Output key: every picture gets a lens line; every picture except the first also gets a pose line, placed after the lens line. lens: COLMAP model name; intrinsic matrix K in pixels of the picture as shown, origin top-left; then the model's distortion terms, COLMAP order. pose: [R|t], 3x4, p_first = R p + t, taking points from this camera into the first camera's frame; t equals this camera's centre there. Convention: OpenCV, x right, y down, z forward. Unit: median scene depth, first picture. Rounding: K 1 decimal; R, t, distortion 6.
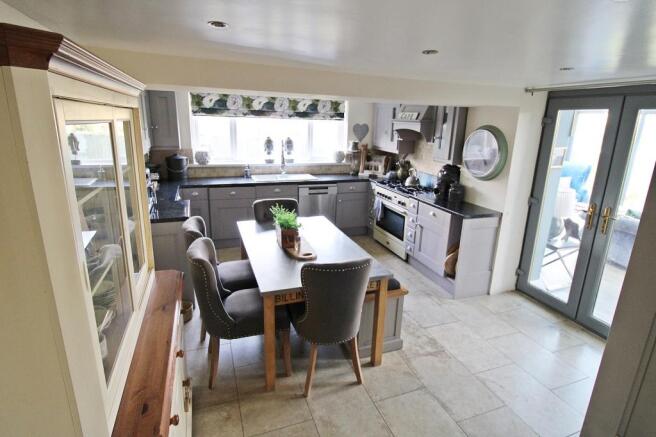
lens RADIAL K [[362.5, 0, 328.0], [0, 362.5, 218.5], [0, 0, 1]] dist [-0.000913, -0.000175]
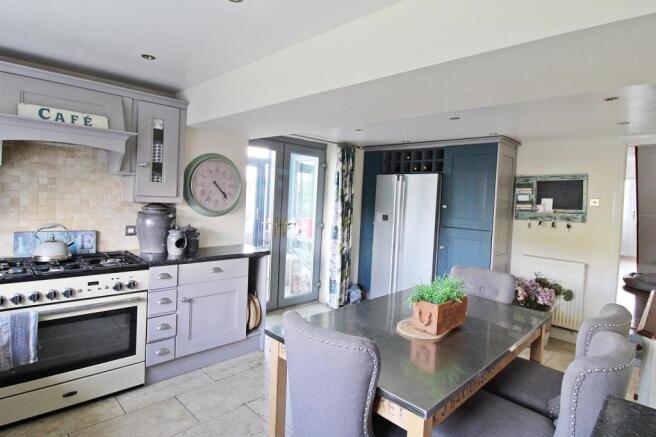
lens RADIAL K [[349.2, 0, 328.0], [0, 349.2, 218.5], [0, 0, 1]] dist [0.000248, 0.000081]
pose [[-0.432429, -0.103690, 0.895686, -0.366112], [0.185724, 0.961822, 0.201011, -0.184533], [-0.882333, 0.253273, -0.396662, 0.930232]]
